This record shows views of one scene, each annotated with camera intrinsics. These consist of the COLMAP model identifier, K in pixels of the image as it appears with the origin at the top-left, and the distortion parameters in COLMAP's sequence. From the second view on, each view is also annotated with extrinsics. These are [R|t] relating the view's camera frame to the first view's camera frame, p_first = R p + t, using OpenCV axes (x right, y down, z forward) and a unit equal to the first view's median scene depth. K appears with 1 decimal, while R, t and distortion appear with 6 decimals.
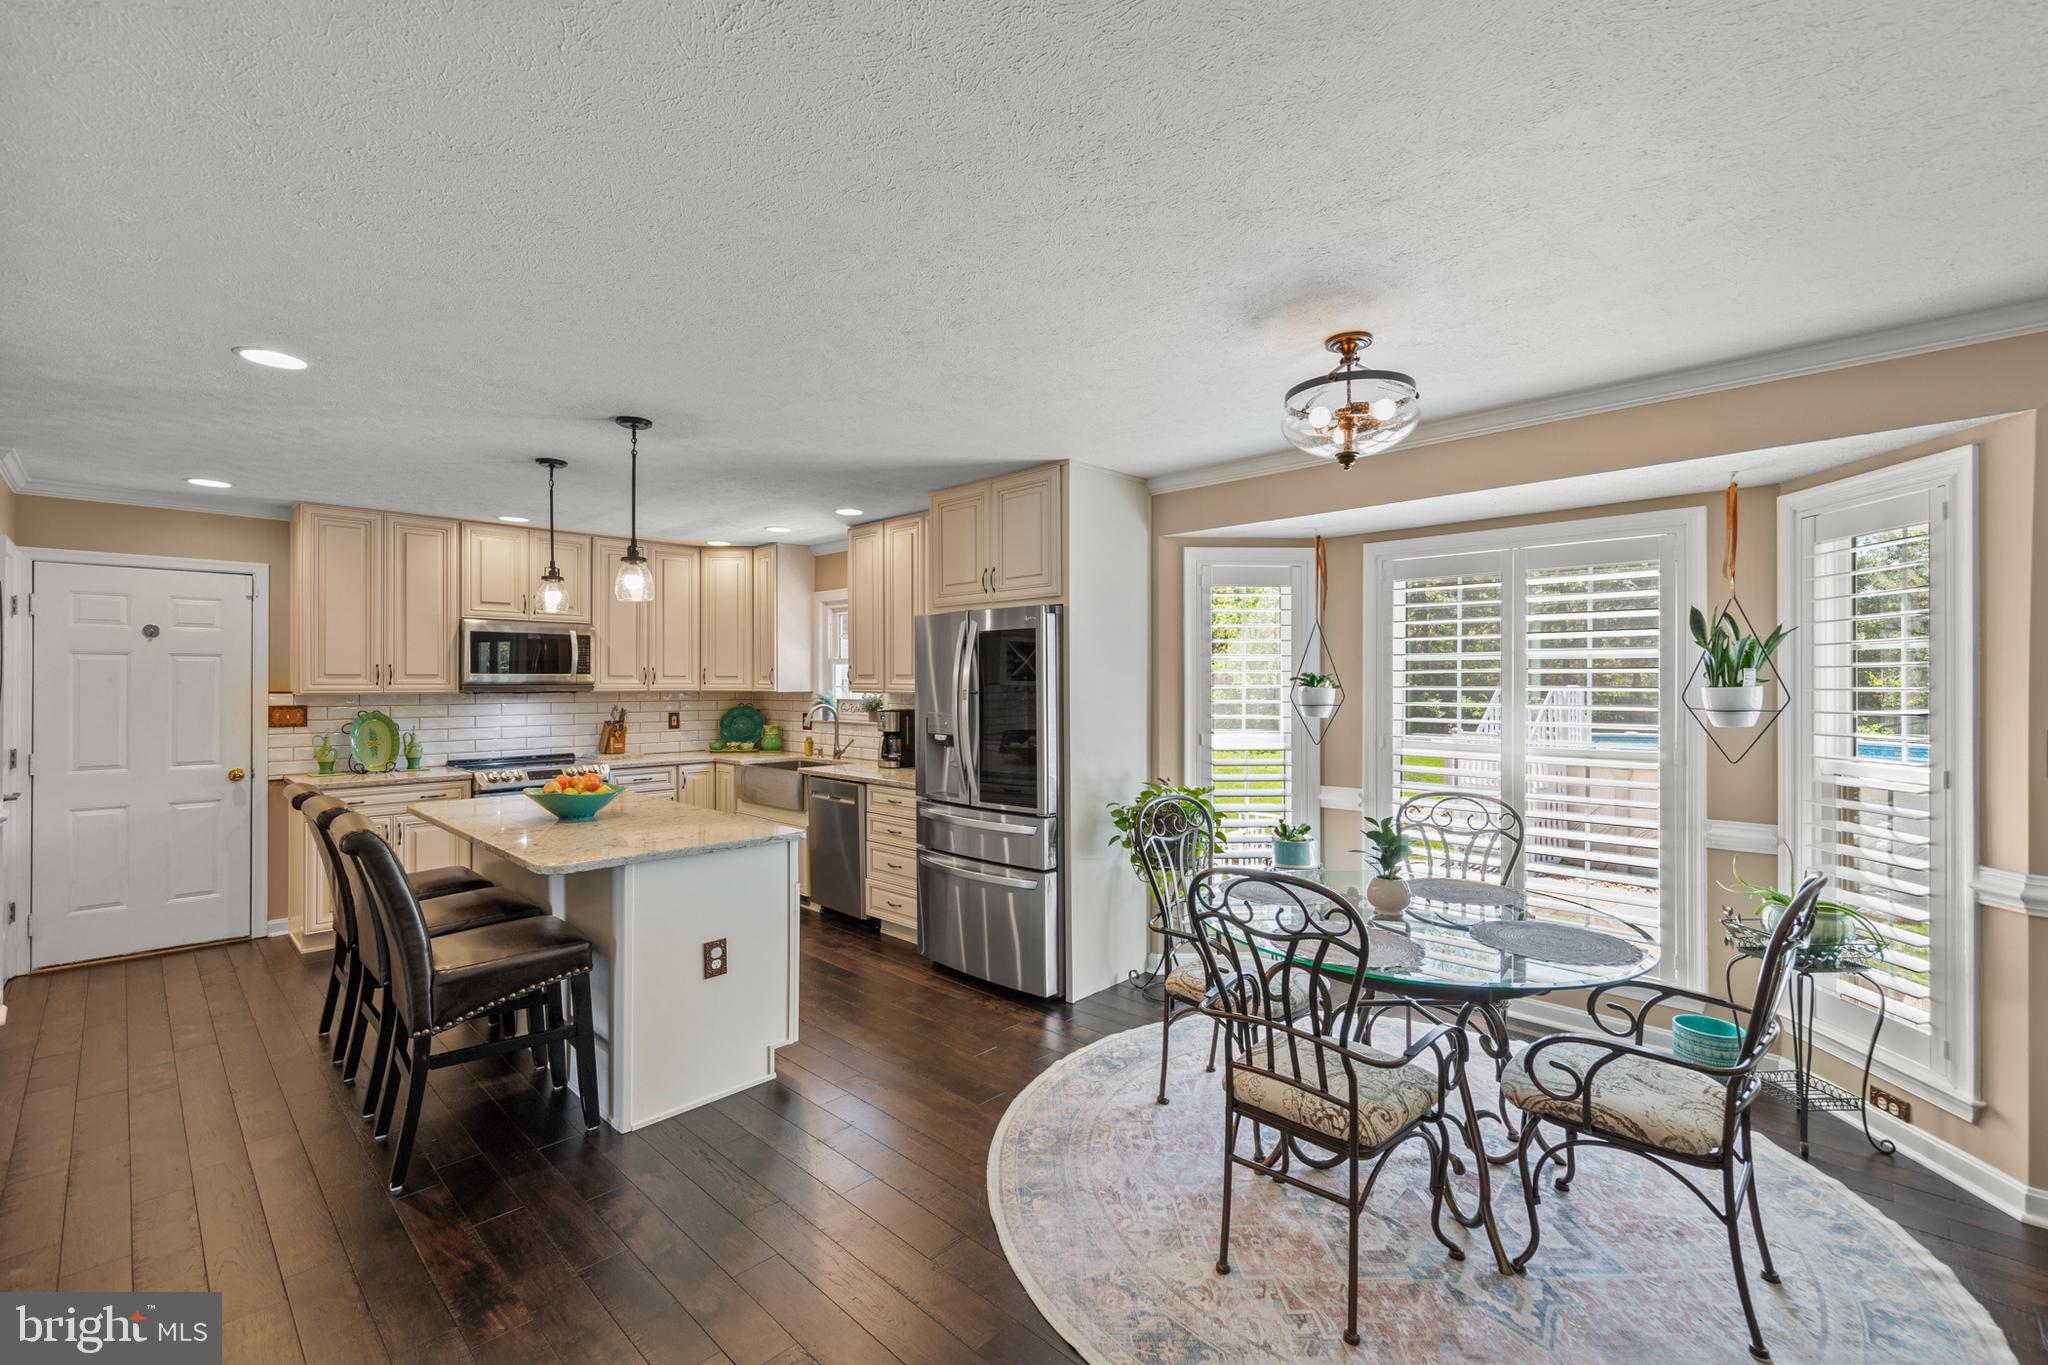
lens RADIAL K [[881.8, 0, 1025.5], [0, 881.8, 679.1], [0, 0, 1]] dist [0.001961, -0.000513]
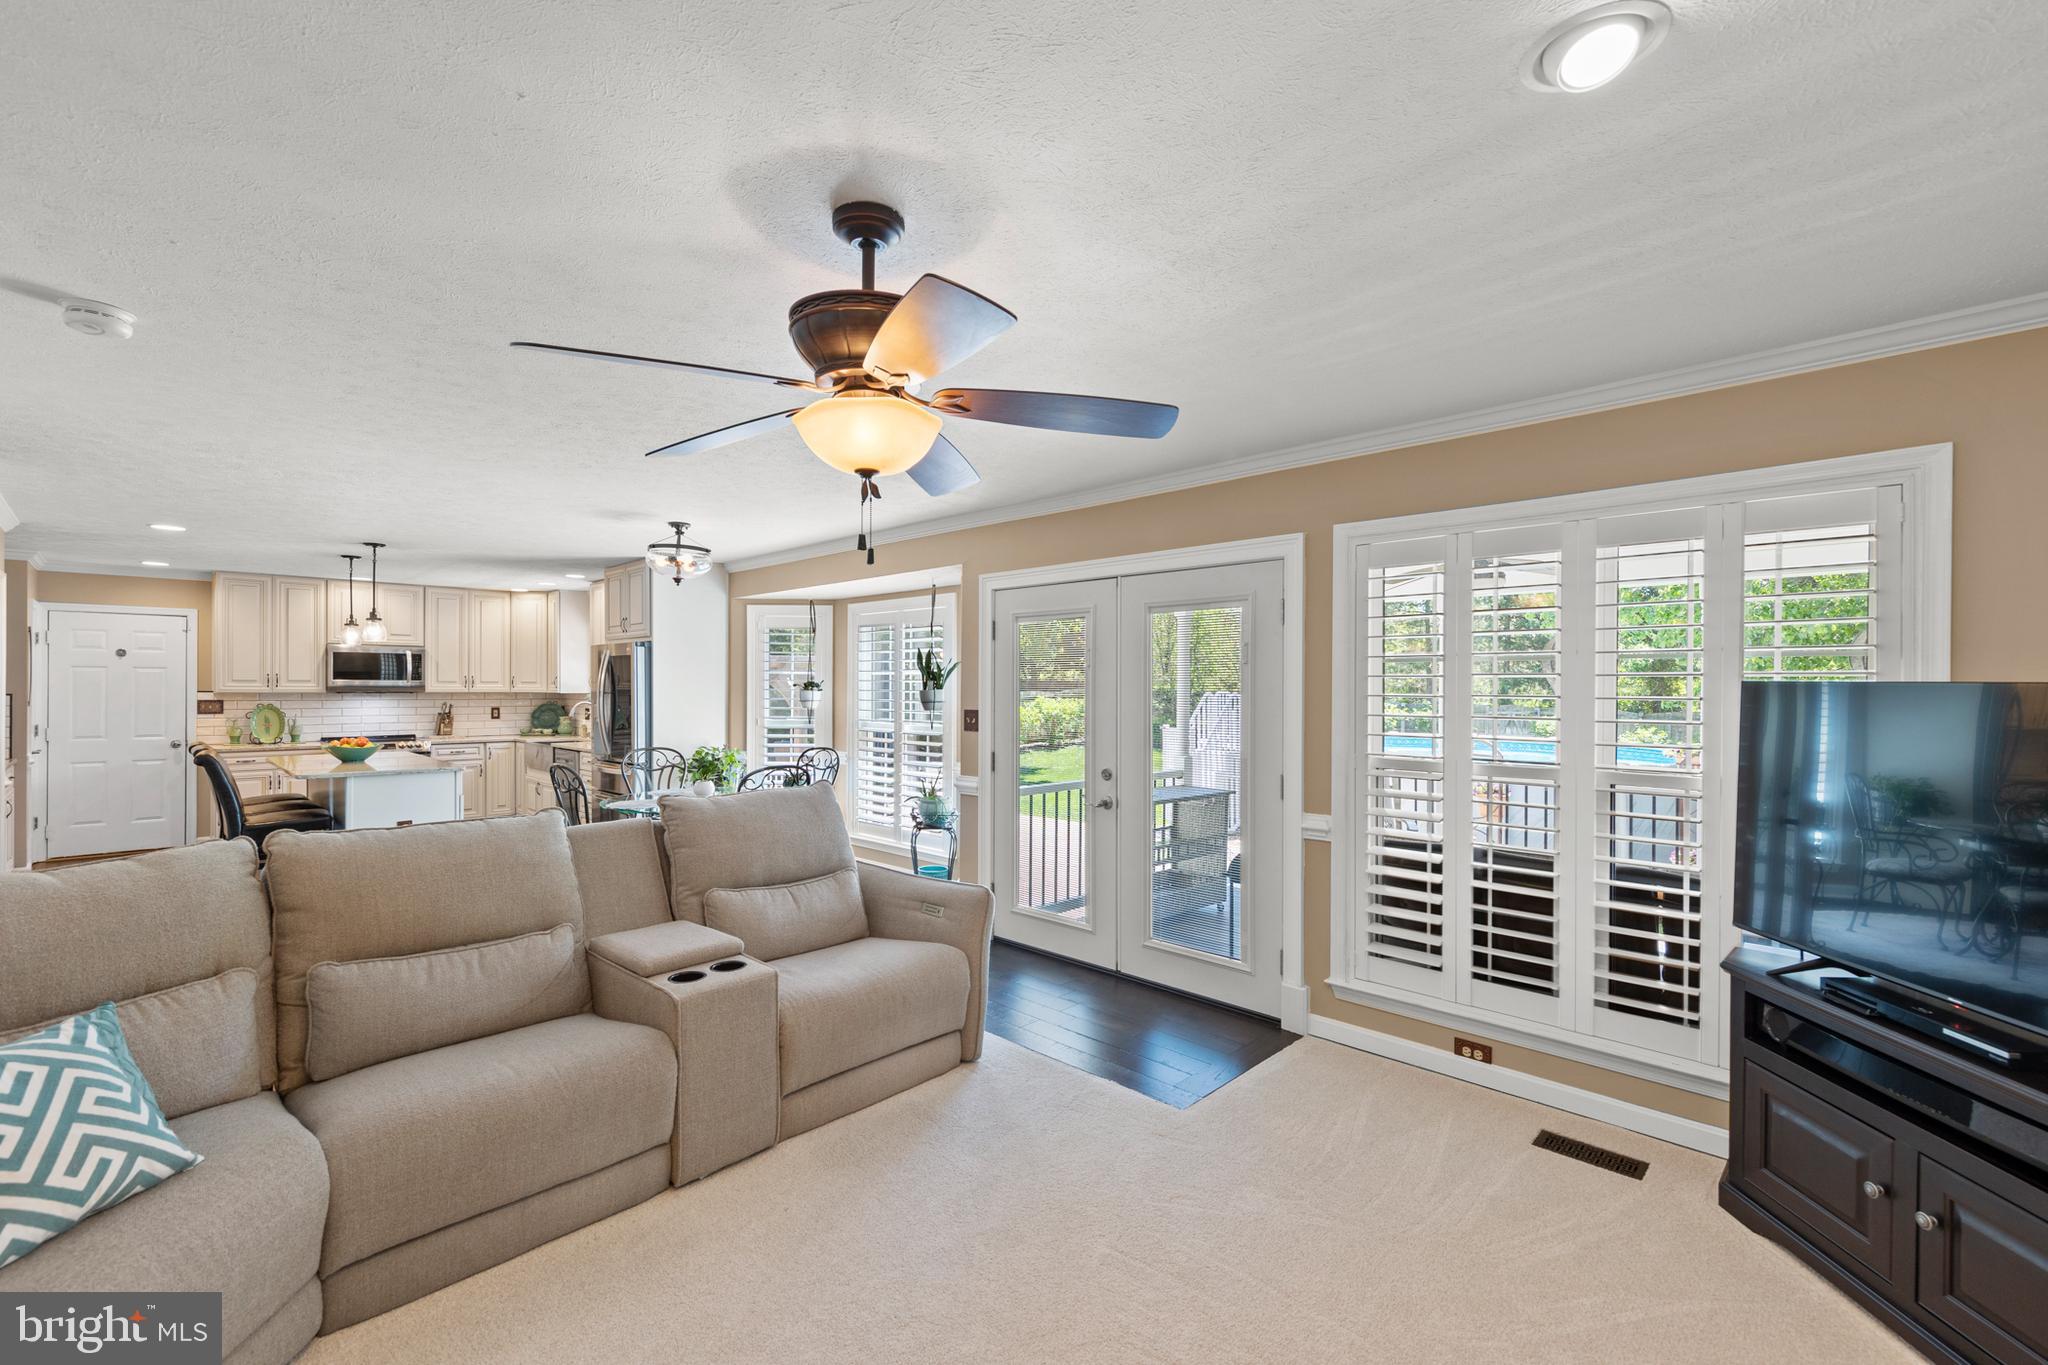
lens RADIAL K [[881.8, 0, 1023.2], [0, 881.8, 688.4], [0, 0, 1]] dist [0.001961, -0.000513]
pose [[0.999991, 0.004189, -0.000921, 0.569279], [-0.004186, 0.999987, 0.002904, -0.000768], [0.000933, -0.002901, 0.999995, -0.527346]]
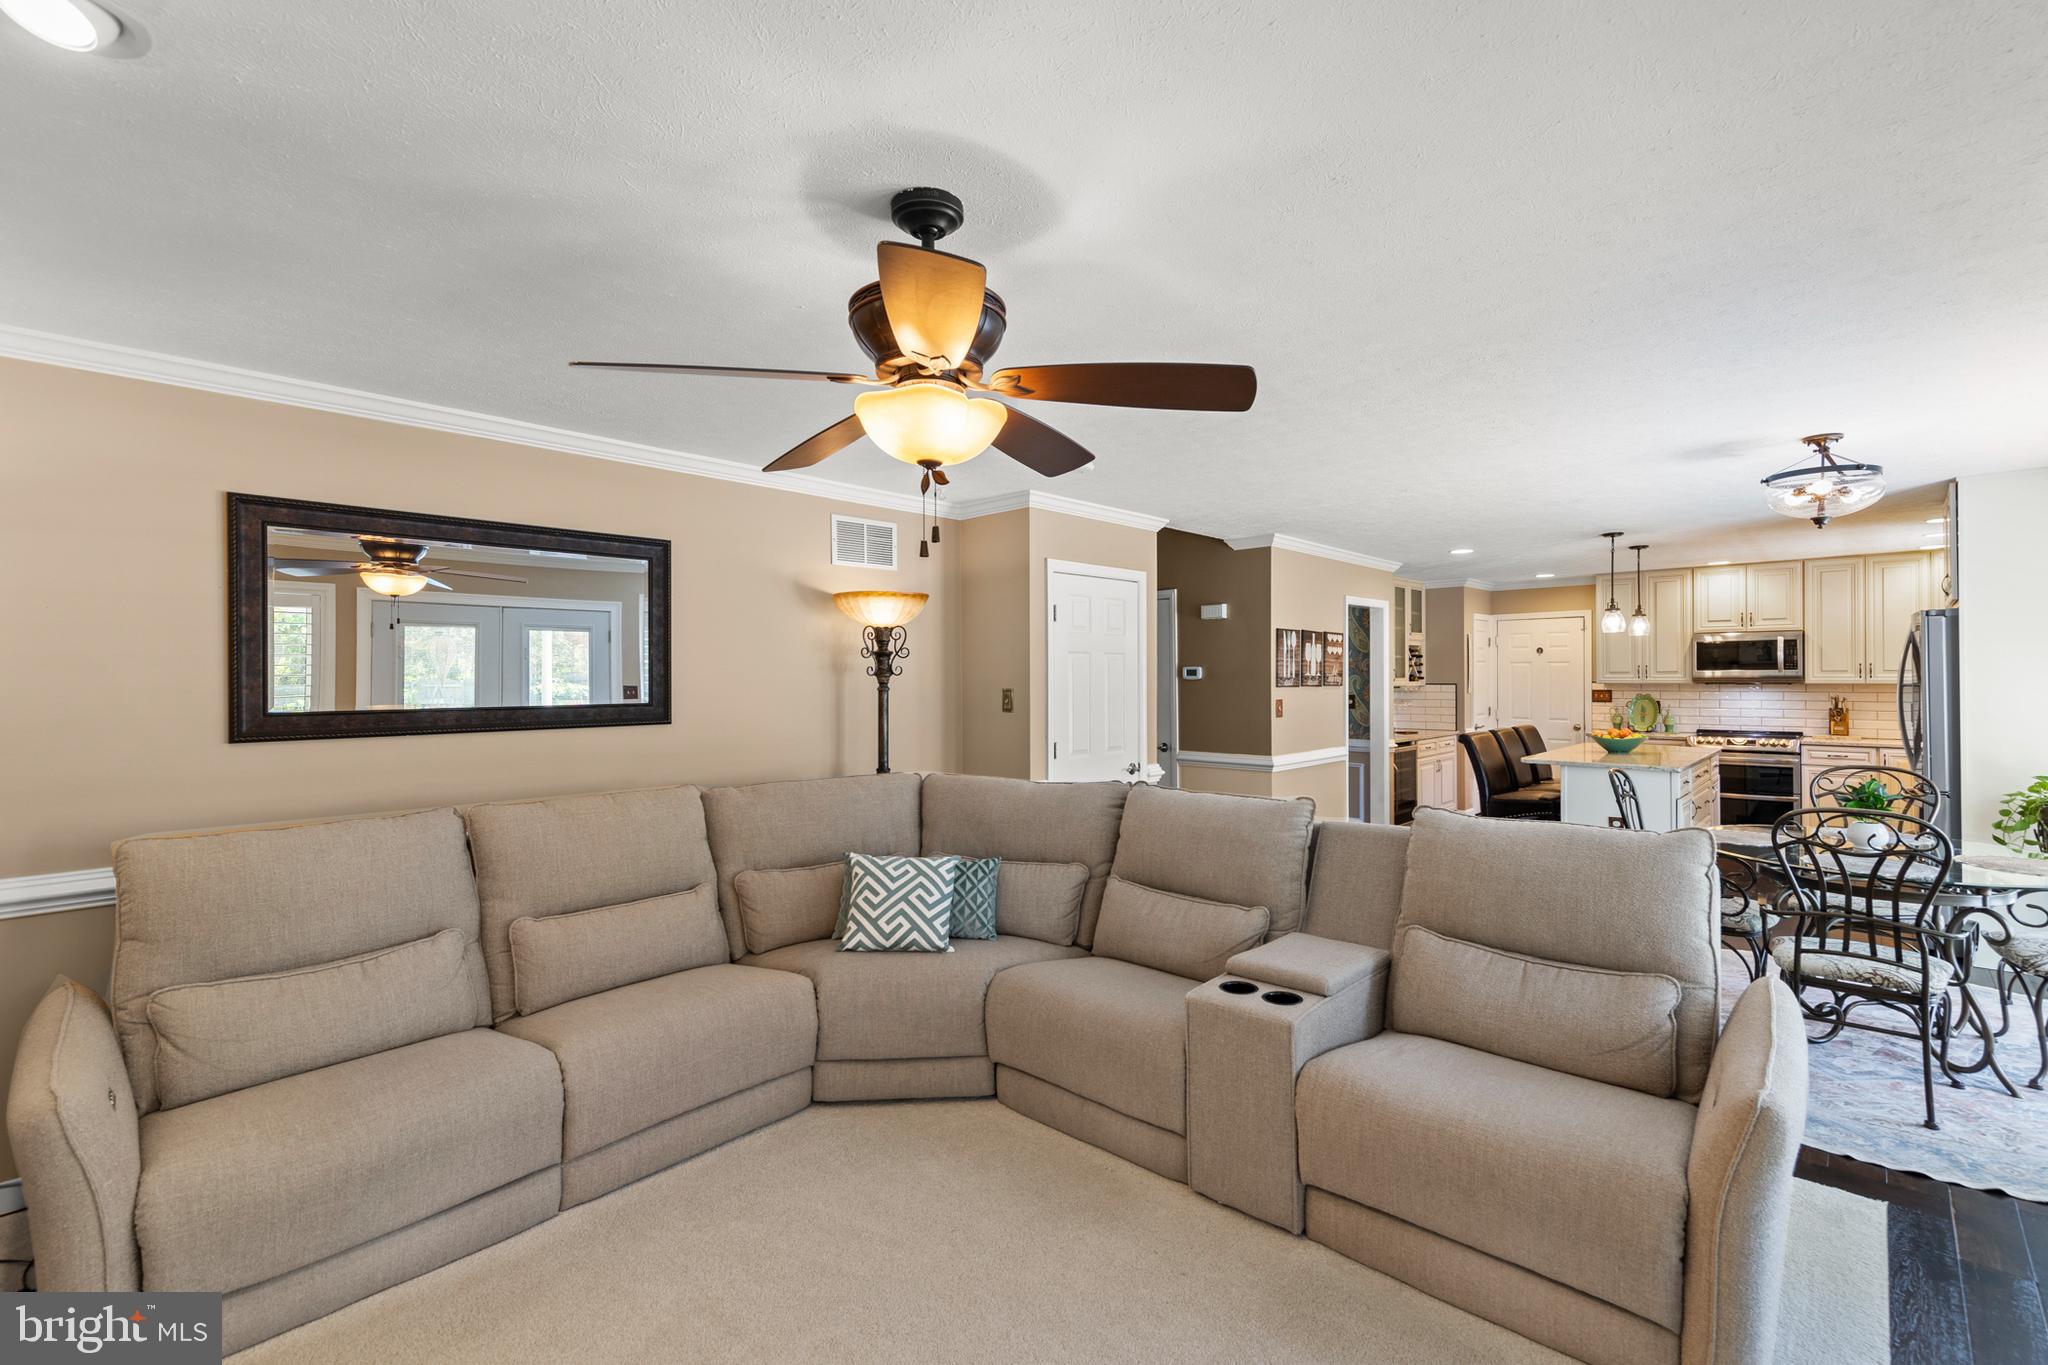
lens RADIAL K [[881.8, 0, 1033.9], [0, 881.8, 675.6], [0, 0, 1]] dist [0.001961, -0.000513]
pose [[0.021245, -0.002258, -0.999772, 0.844823], [0.006248, 0.999978, -0.002125, -0.001508], [0.999755, -0.006201, 0.021259, -0.151055]]
